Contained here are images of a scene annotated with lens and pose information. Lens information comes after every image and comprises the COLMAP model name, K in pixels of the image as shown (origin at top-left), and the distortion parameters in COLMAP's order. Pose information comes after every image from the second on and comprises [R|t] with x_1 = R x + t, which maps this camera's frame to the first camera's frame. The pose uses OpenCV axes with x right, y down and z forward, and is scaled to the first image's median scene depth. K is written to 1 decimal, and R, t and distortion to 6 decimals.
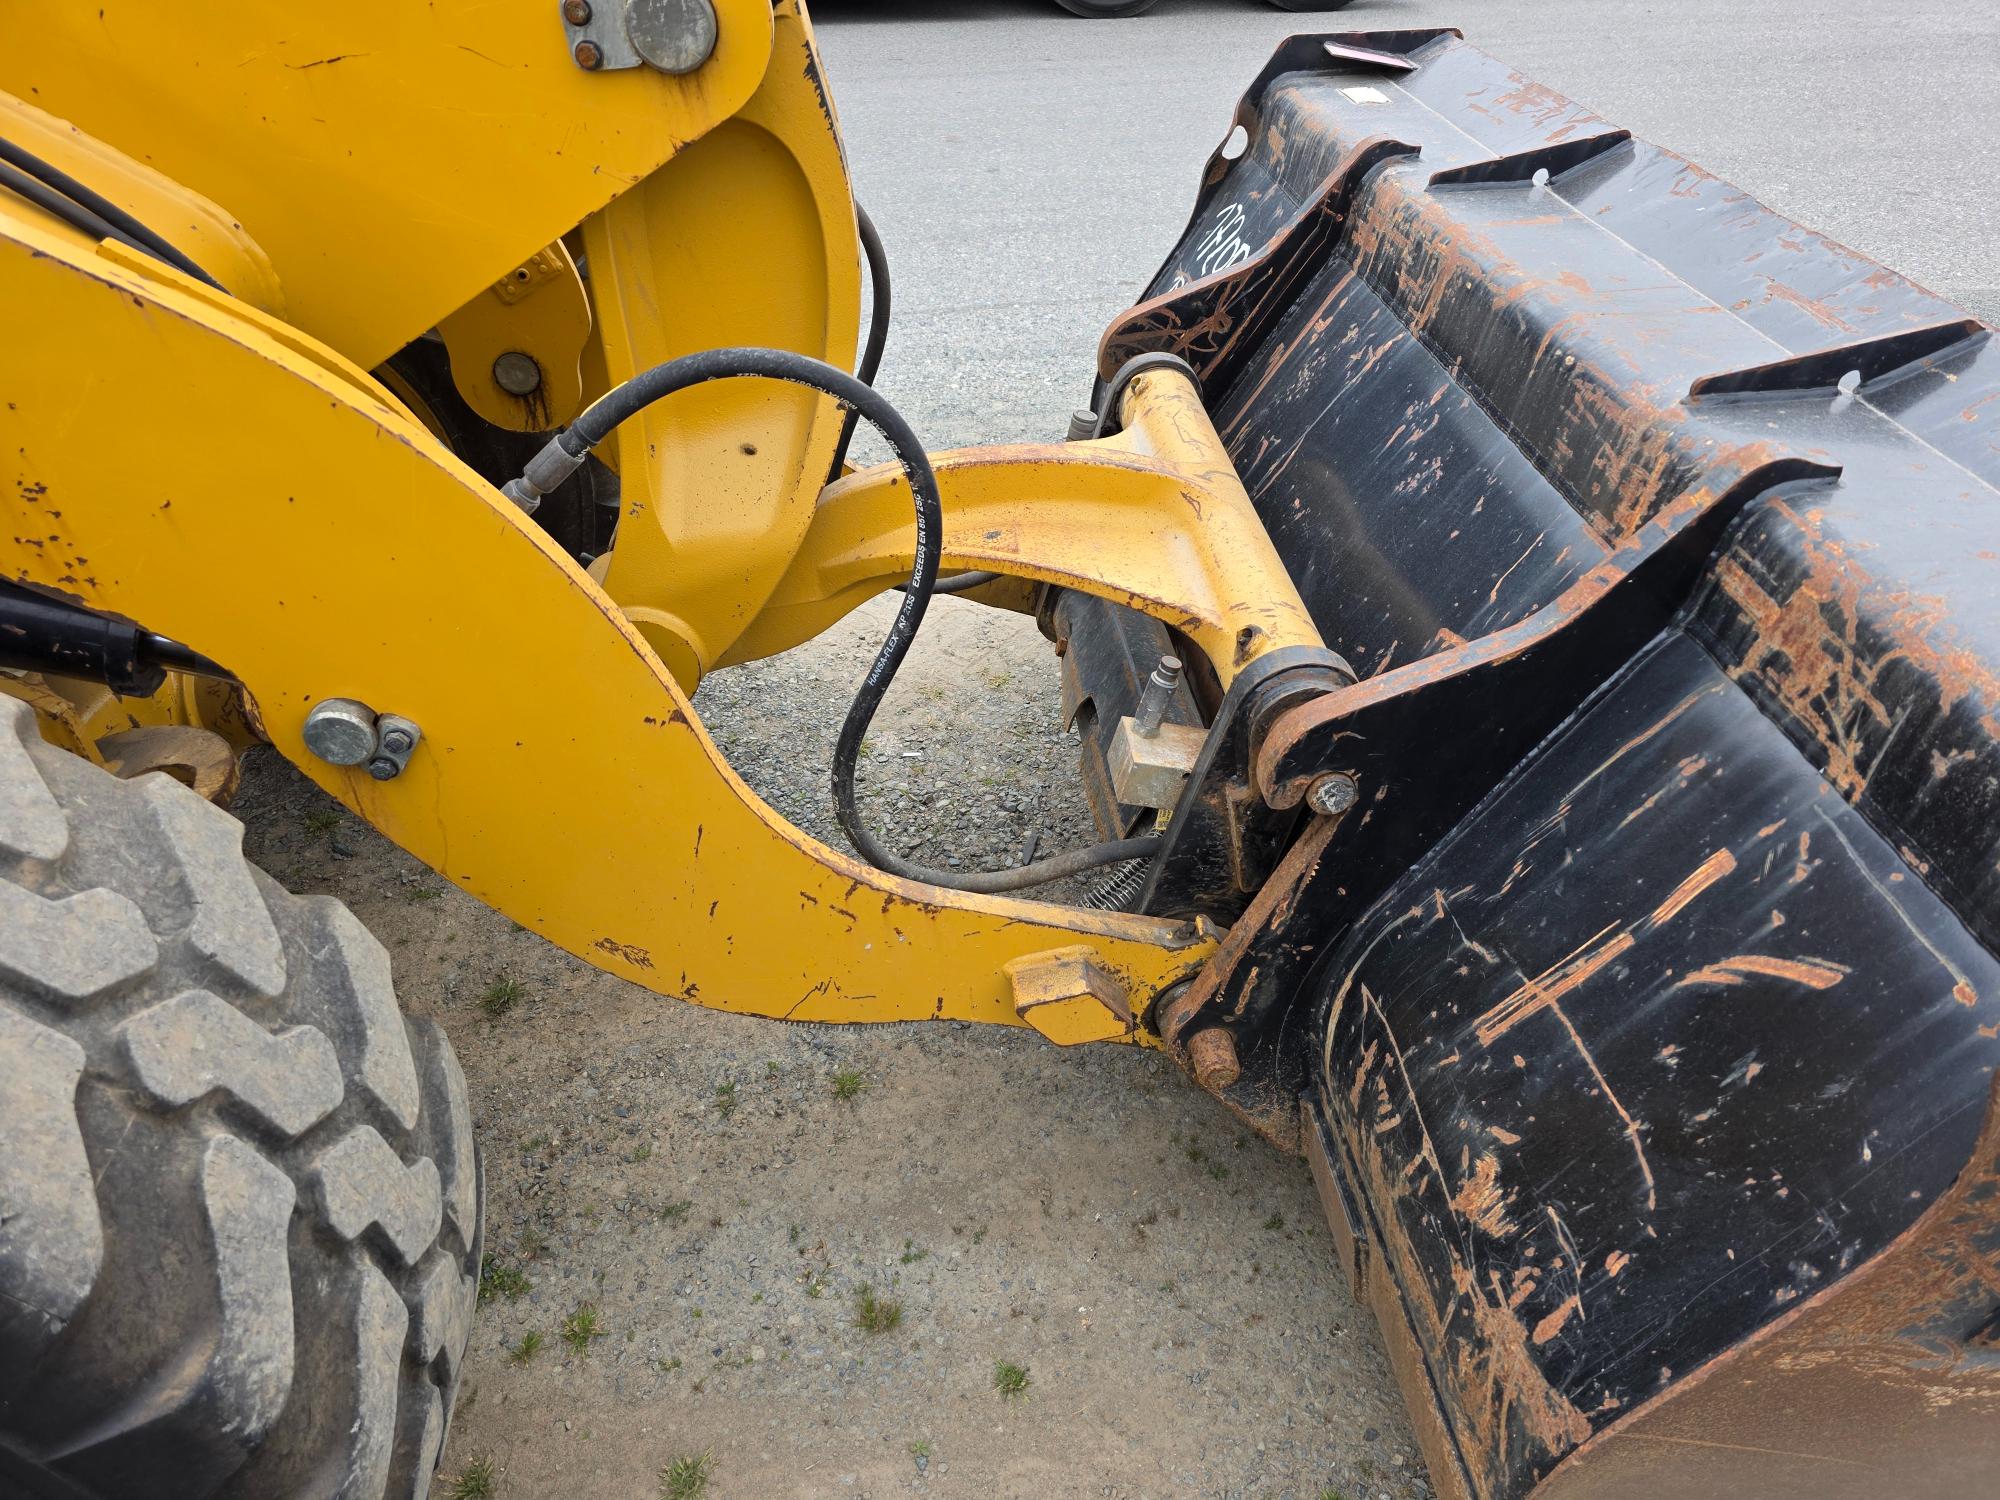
lens RADIAL K [[1315.5, 0, 981.0], [0, 1315.5, 739.6], [0, 0, 1]] dist [0.067552, -0.061432]
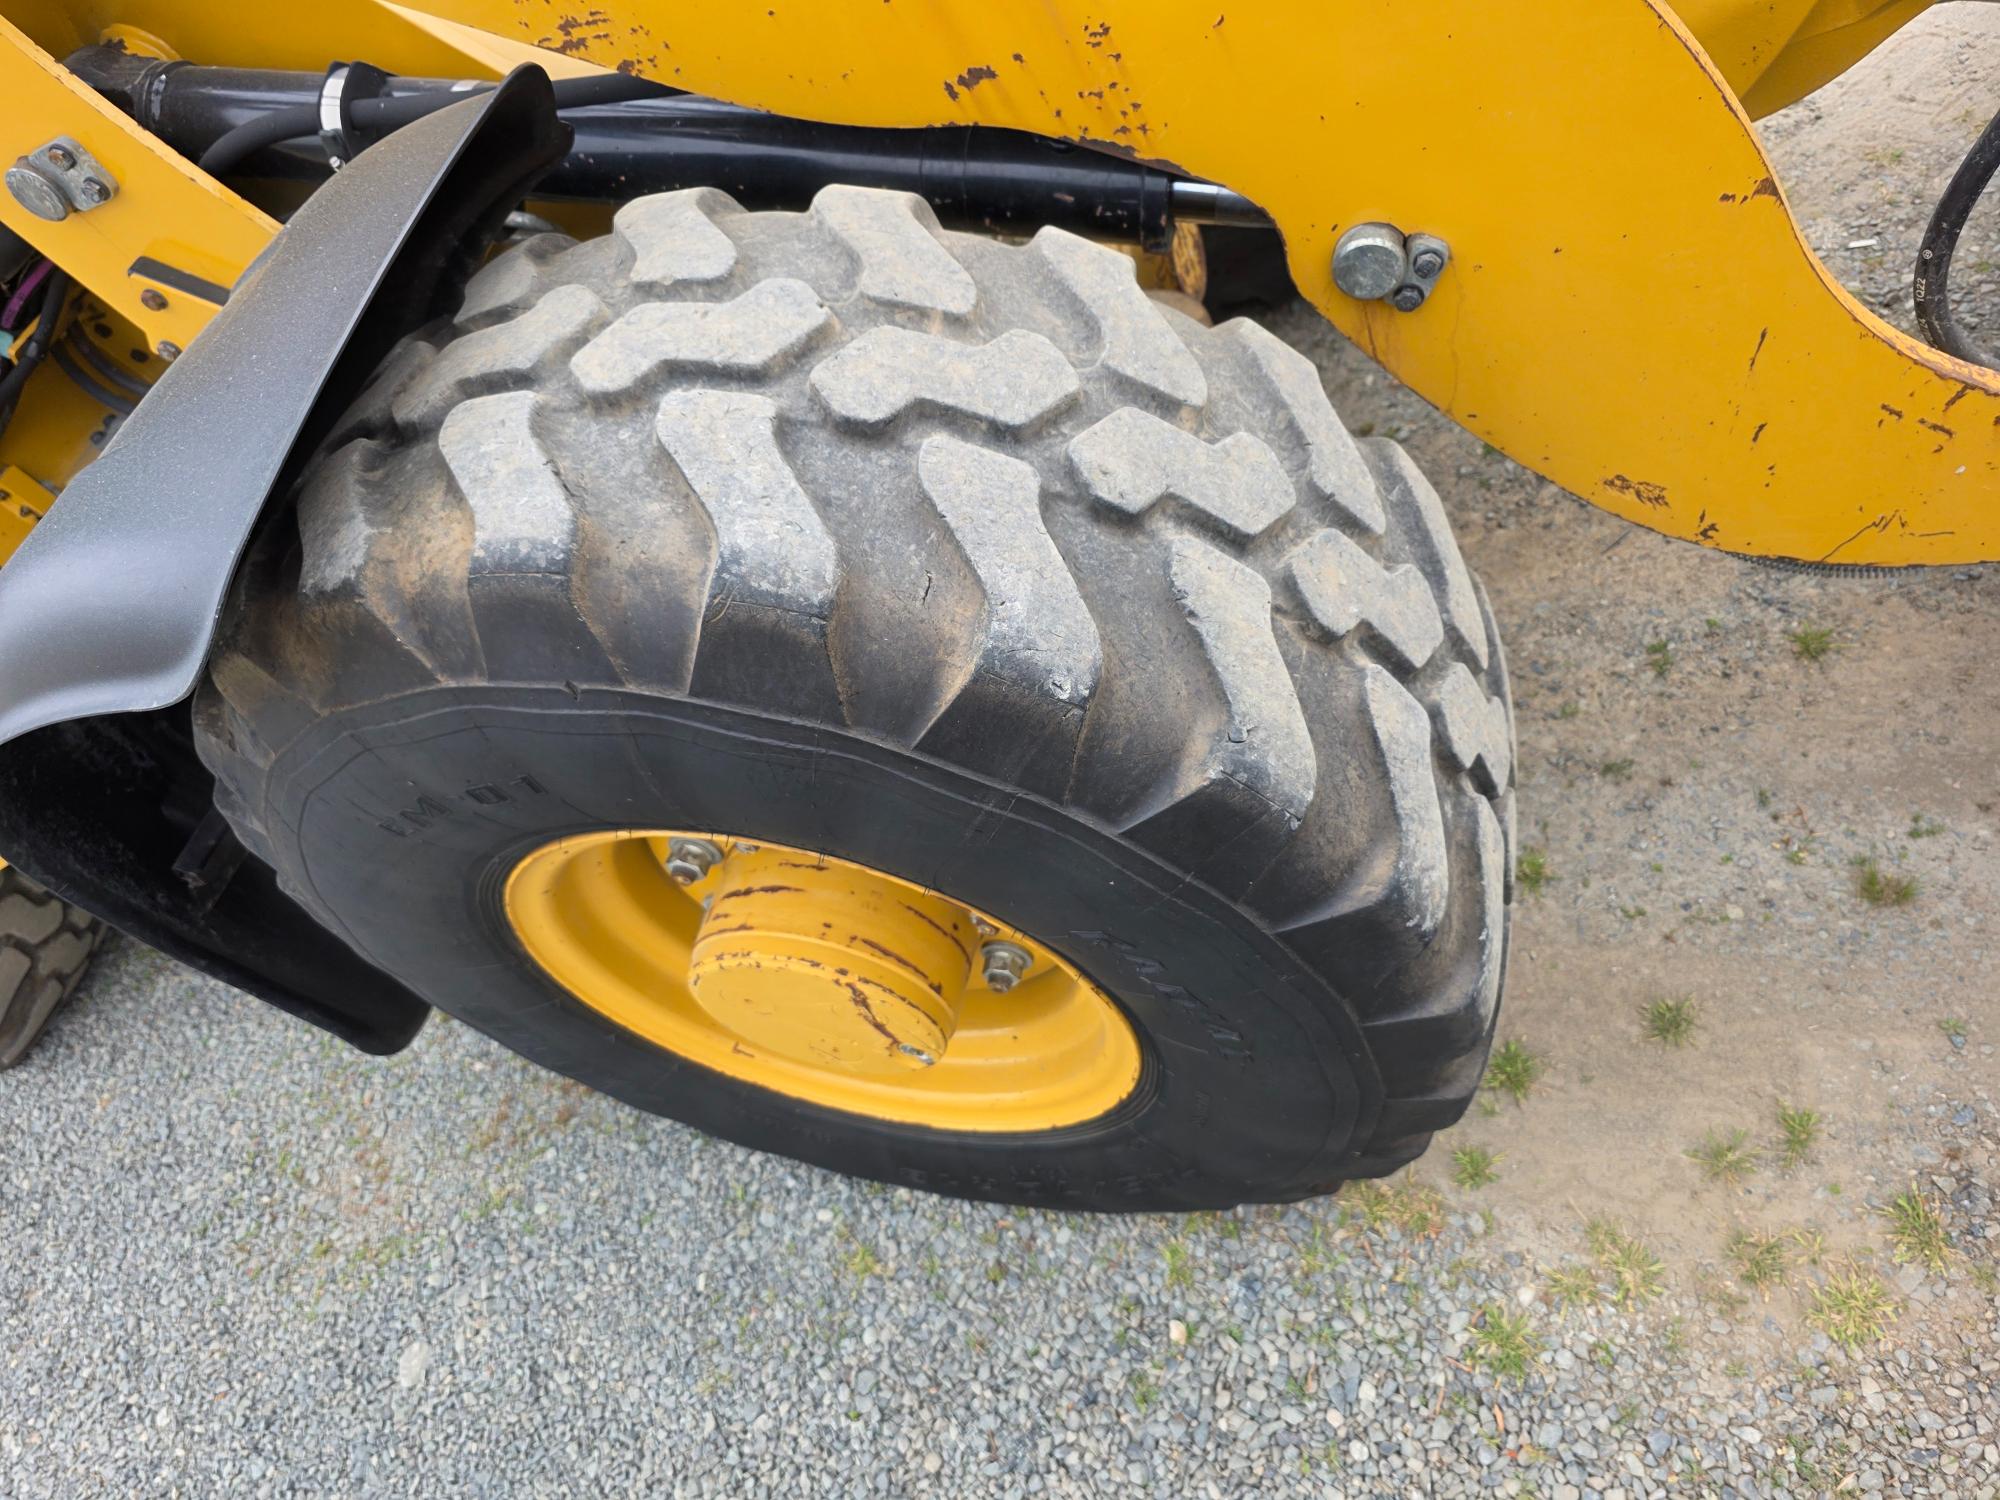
lens RADIAL K [[1315.5, 0, 981.0], [0, 1315.5, 739.6], [0, 0, 1]] dist [0.067552, -0.061432]
pose [[0.873334, 0.039235, -0.485539, -0.244845], [0.113095, 0.953183, 0.280447, 0.021018], [0.473811, -0.299836, 0.828011, -0.008645]]
